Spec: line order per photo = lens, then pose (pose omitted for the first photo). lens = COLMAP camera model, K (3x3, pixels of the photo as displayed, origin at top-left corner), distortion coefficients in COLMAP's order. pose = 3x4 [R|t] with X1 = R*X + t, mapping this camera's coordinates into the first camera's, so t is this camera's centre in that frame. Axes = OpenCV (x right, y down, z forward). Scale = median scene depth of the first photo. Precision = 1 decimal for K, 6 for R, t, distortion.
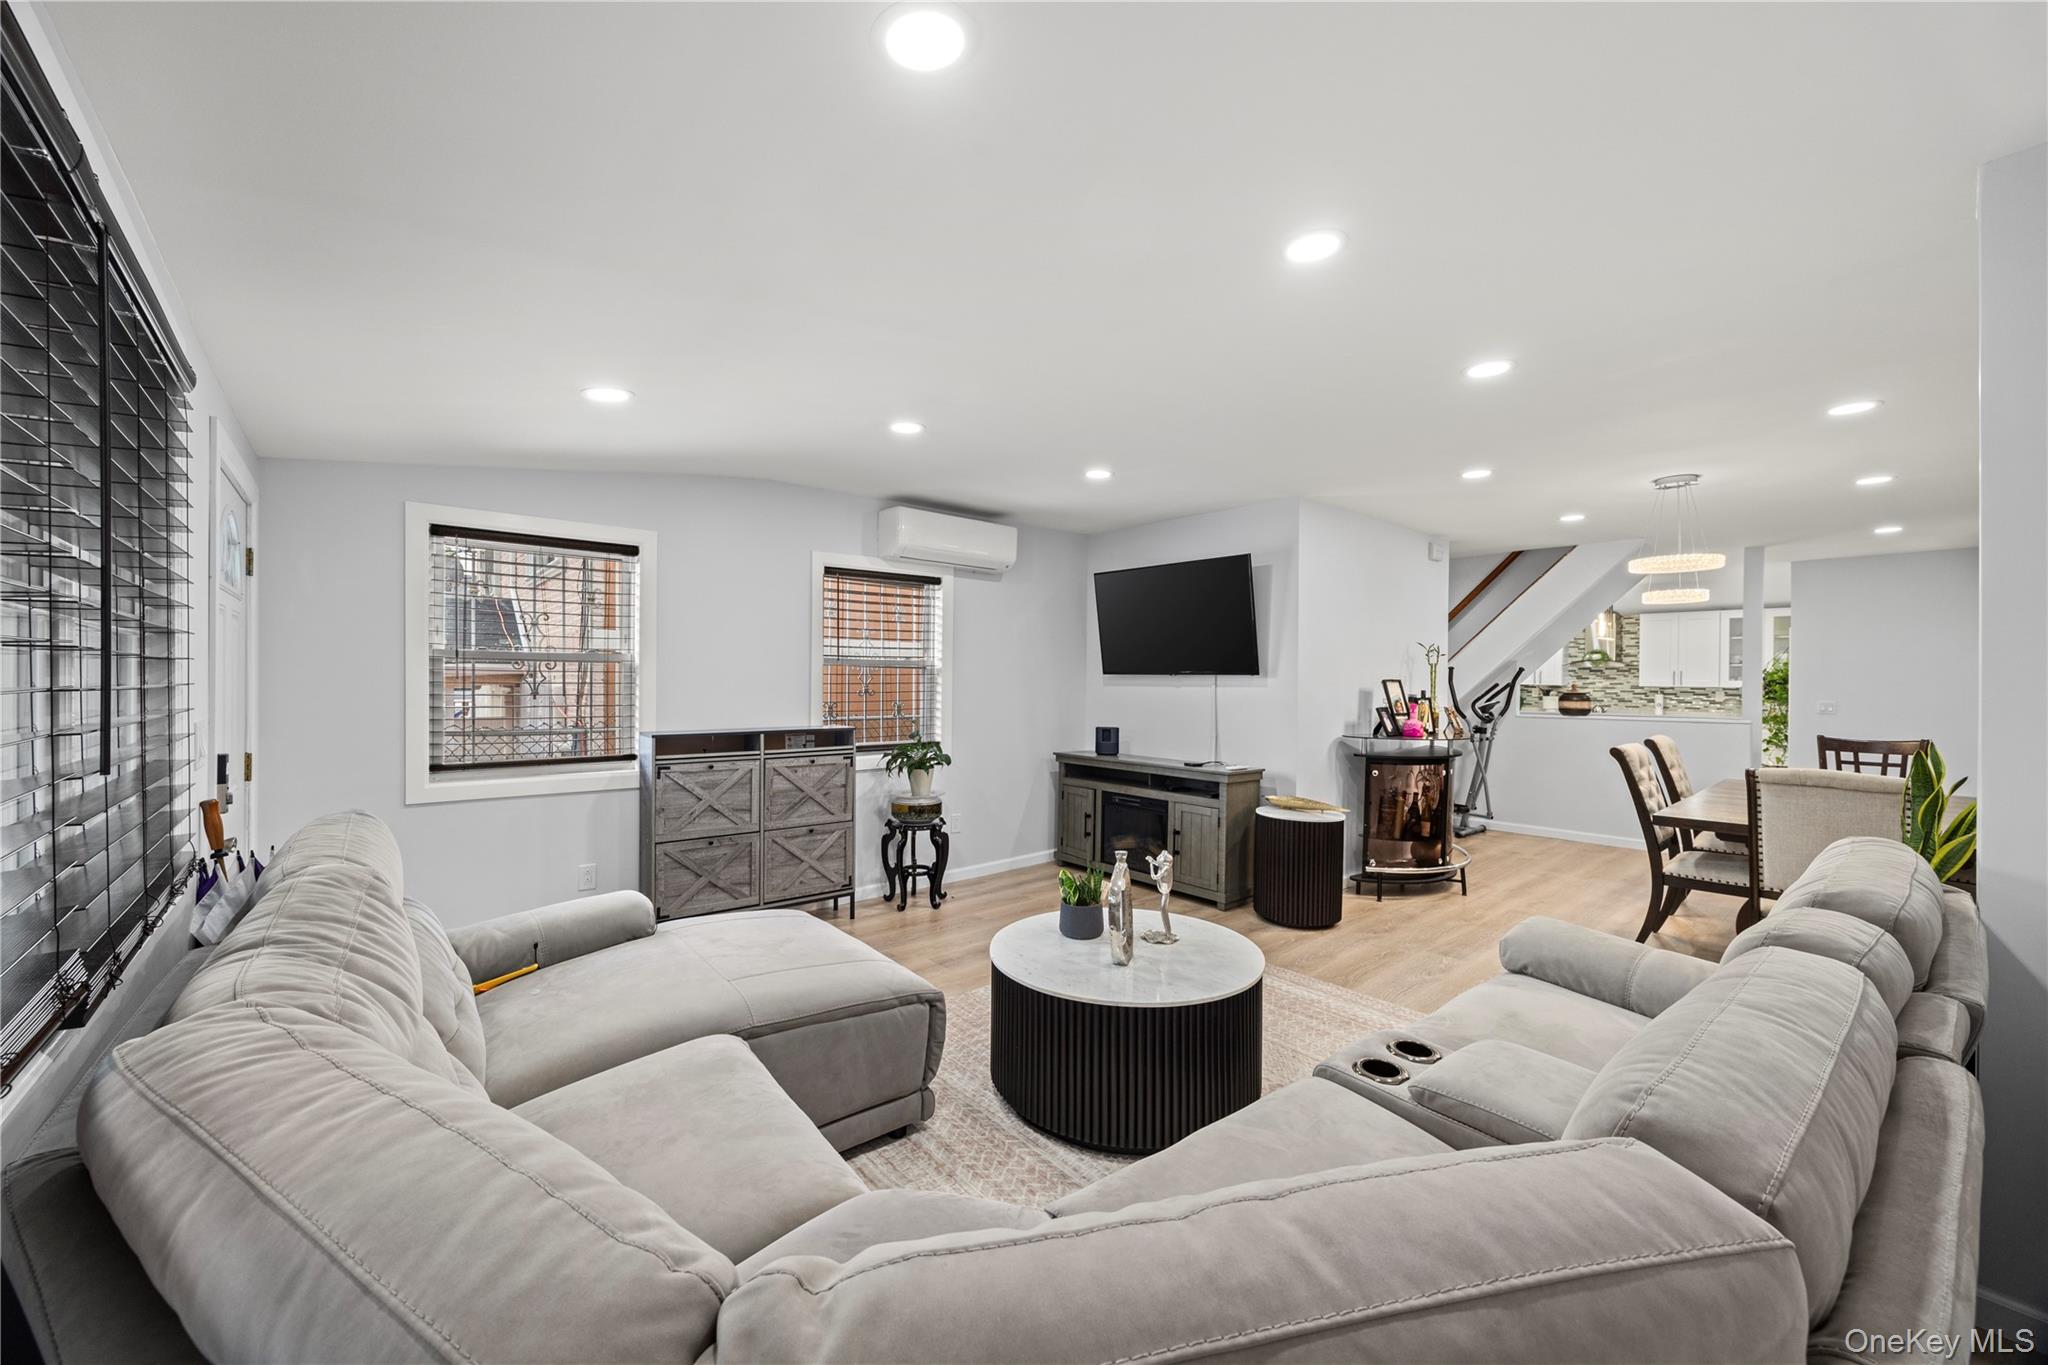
lens RADIAL K [[786.6, 0, 1013.4], [0, 786.6, 687.2], [0, 0, 1]] dist [0.002924, 0.000163]
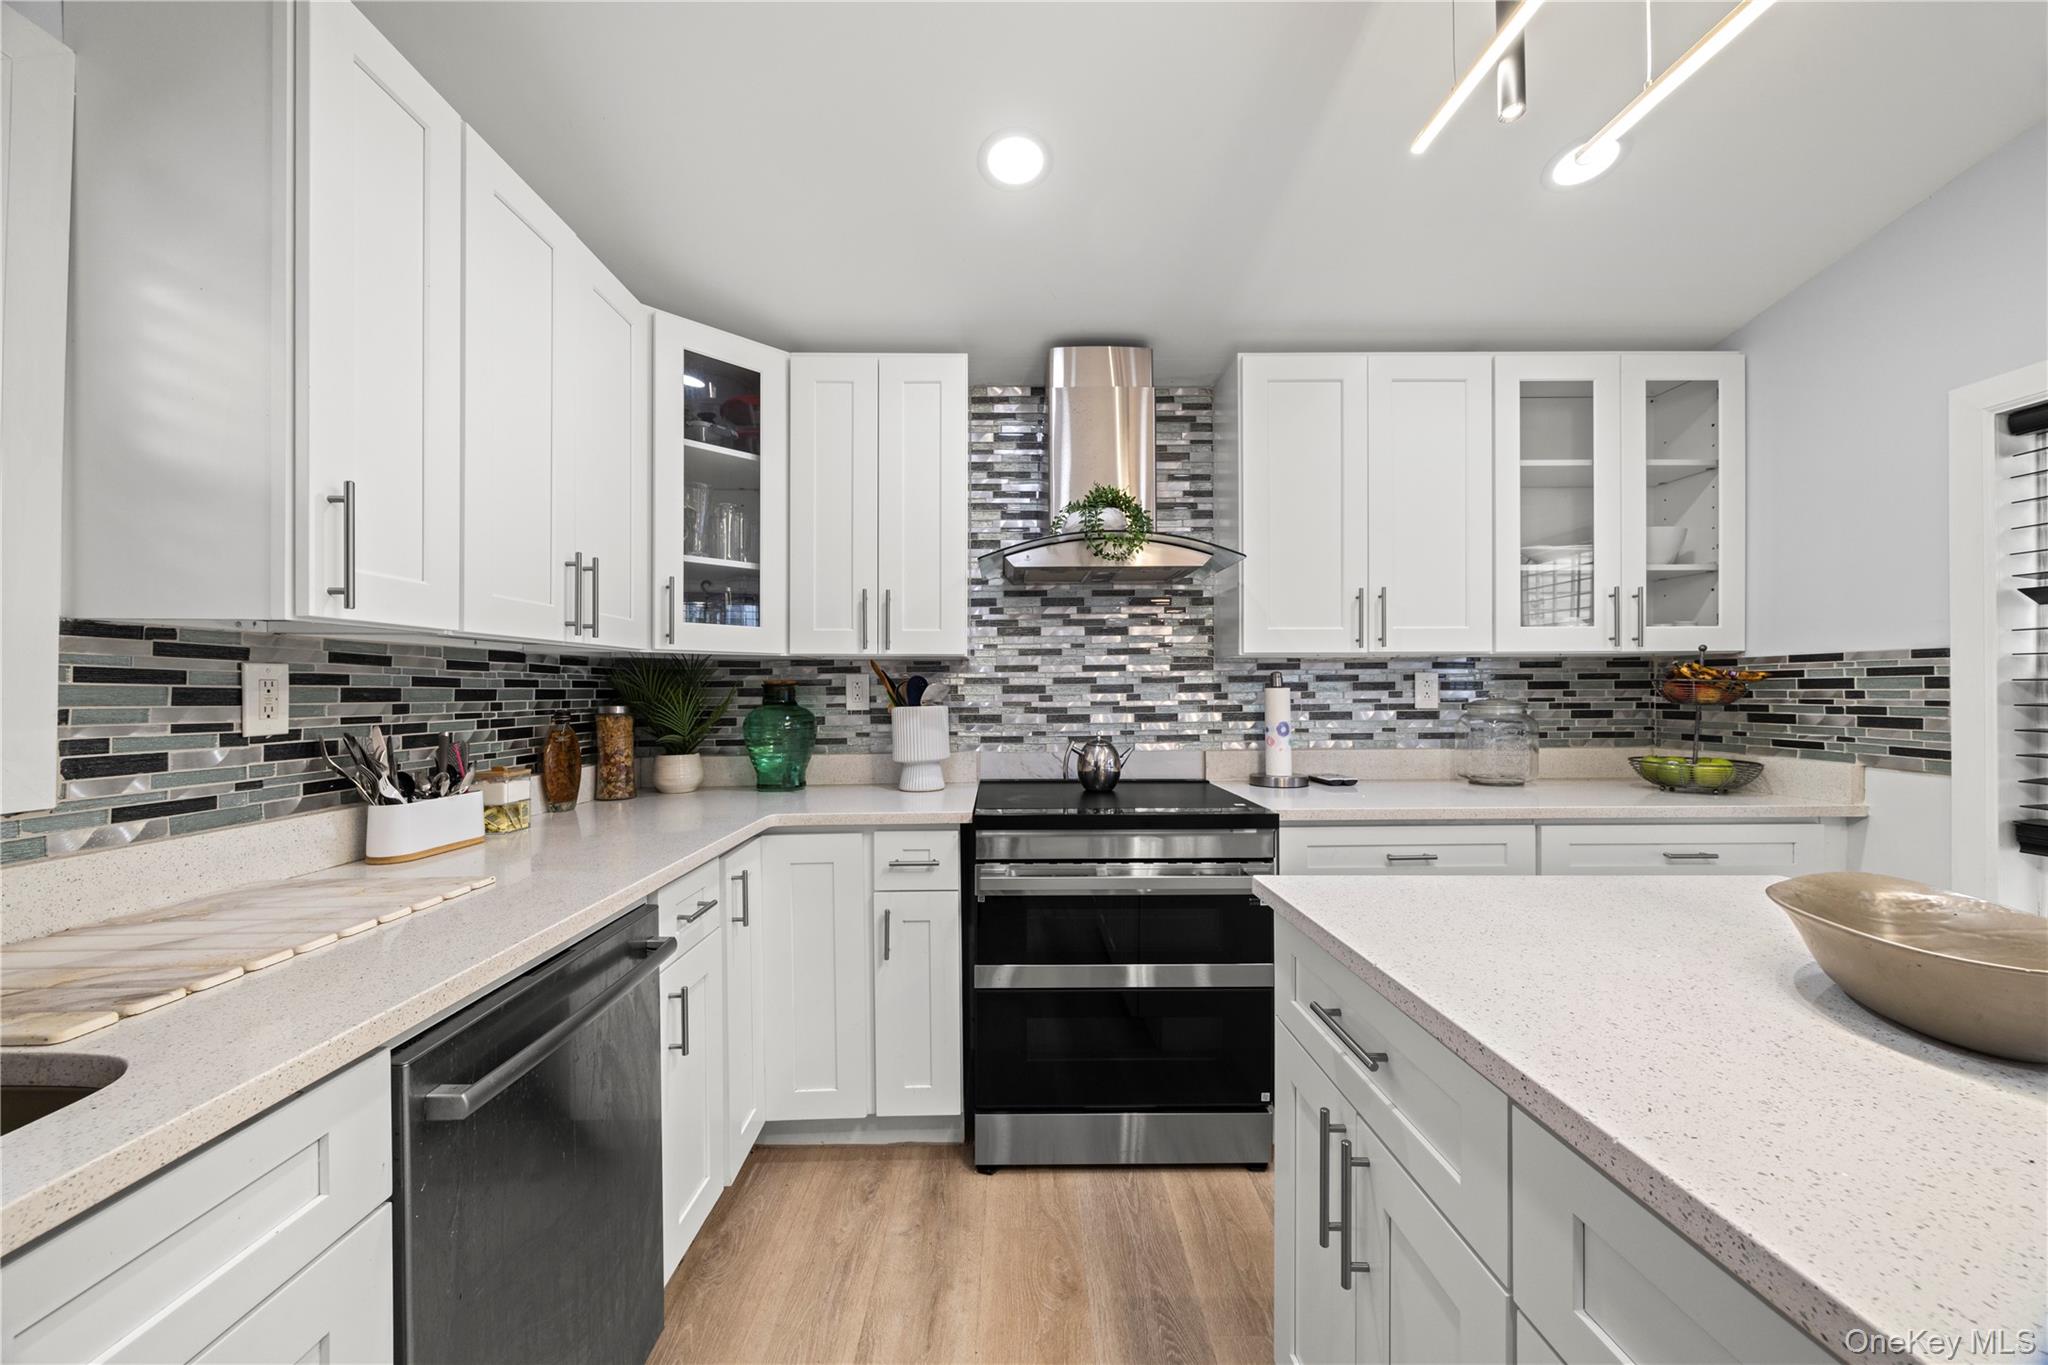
lens RADIAL K [[786.6, 0, 1021.9], [0, 786.6, 685.9], [0, 0, 1]] dist [0.002924, 0.000163]
pose [[0.637876, 0.001932, 0.770136, 0.830253], [0.022383, 0.999528, -0.021047, 0.017776], [-0.769814, 0.030664, 0.637532, 1.316525]]
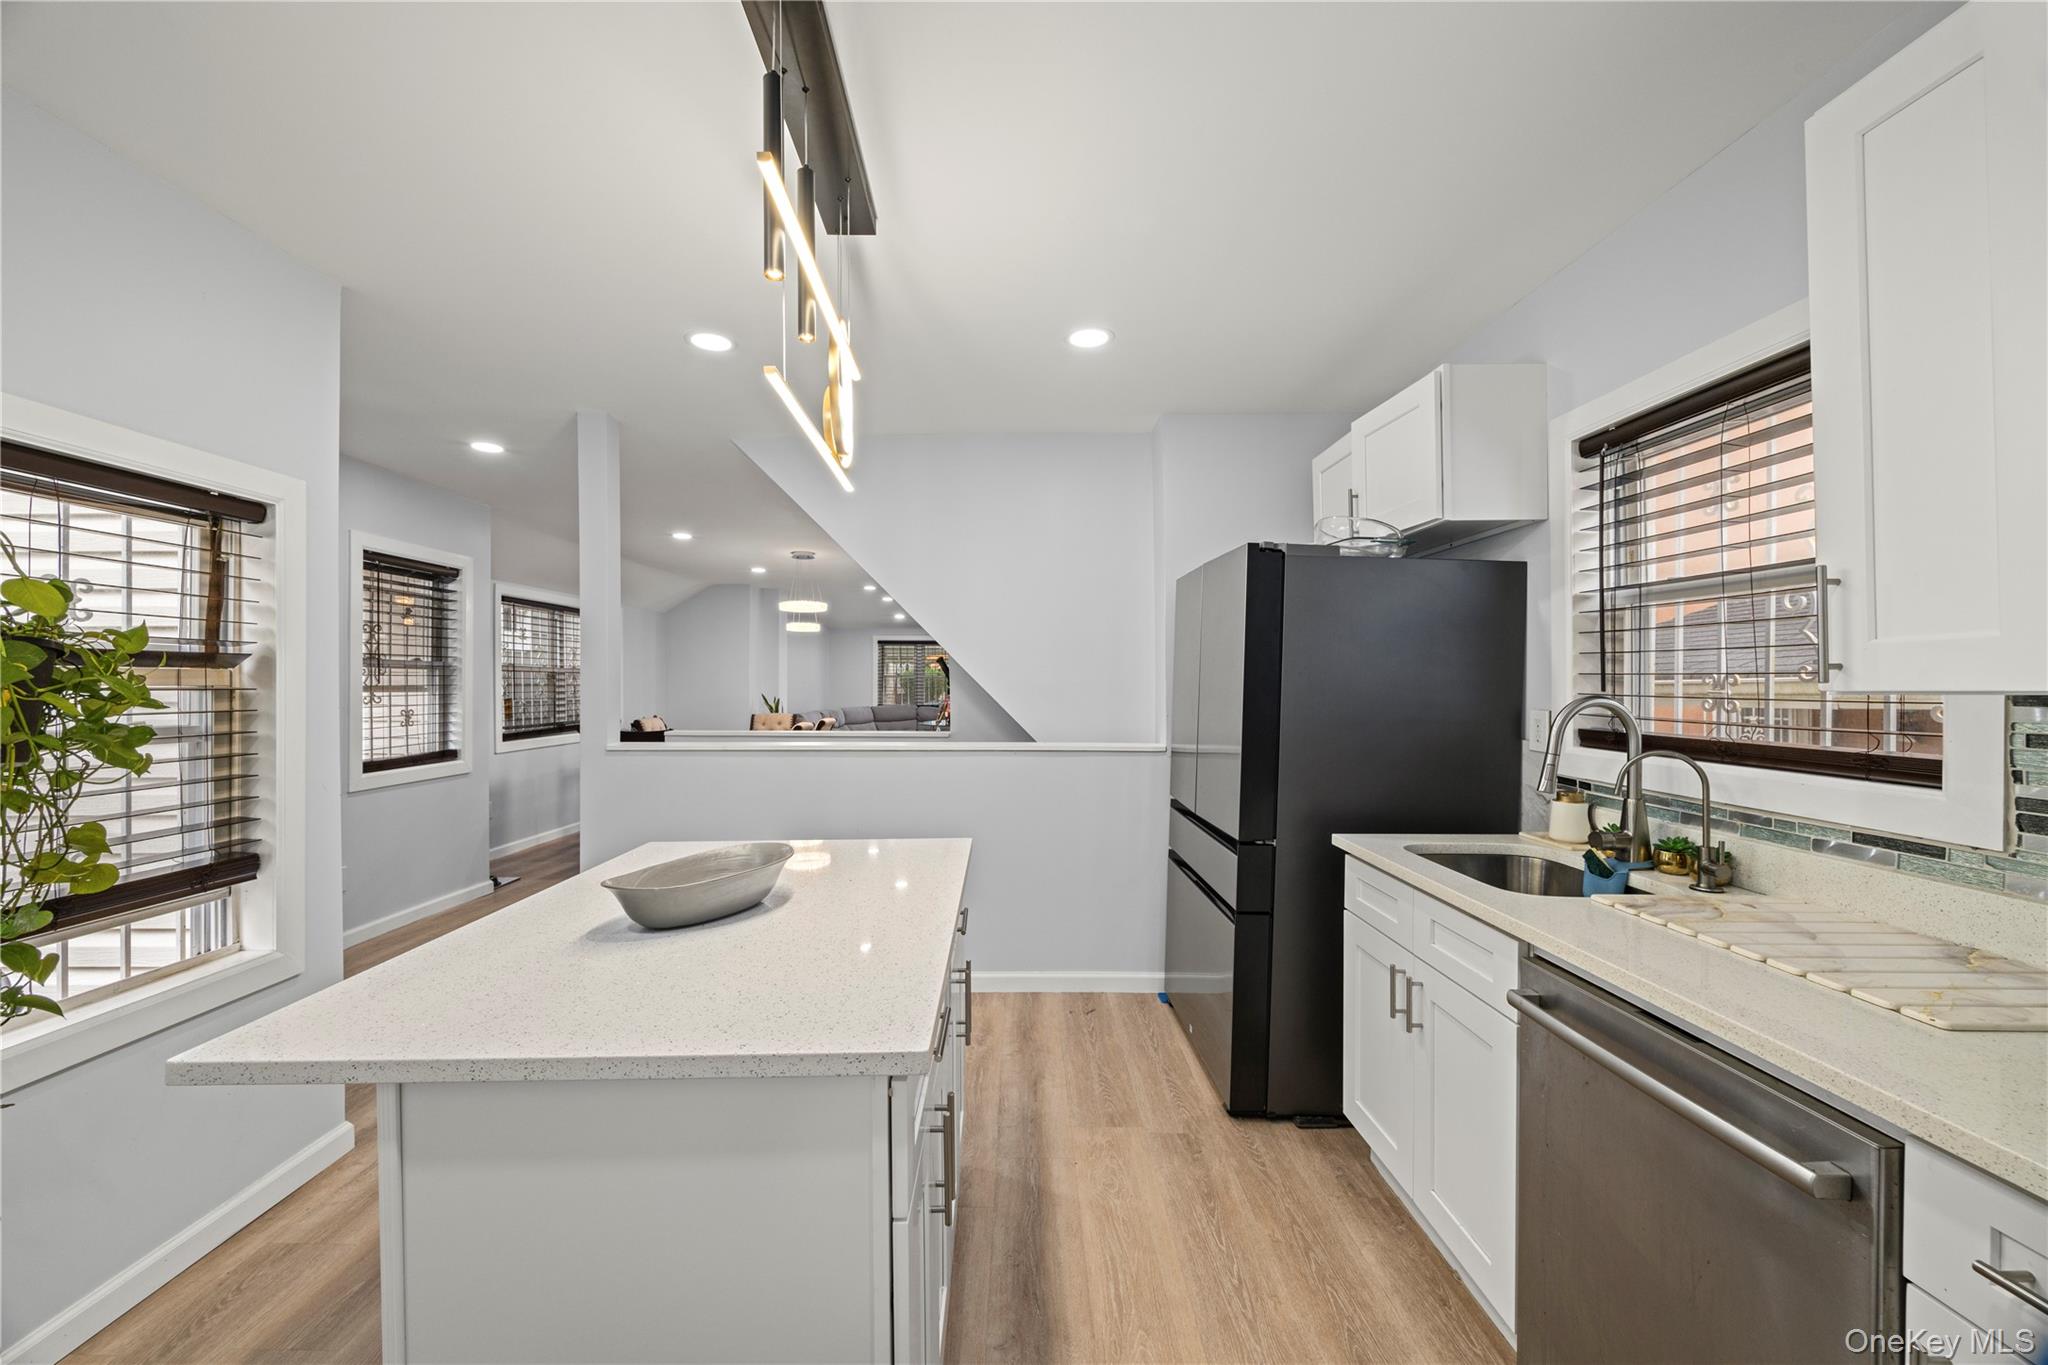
lens RADIAL K [[786.6, 0, 1015.1], [0, 786.6, 687.2], [0, 0, 1]] dist [0.002924, 0.000163]
pose [[-0.648585, 0.003207, -0.761135, 1.117282], [-0.013497, 0.999785, 0.015714, -0.003899], [0.761022, 0.020465, -0.648403, 1.503492]]
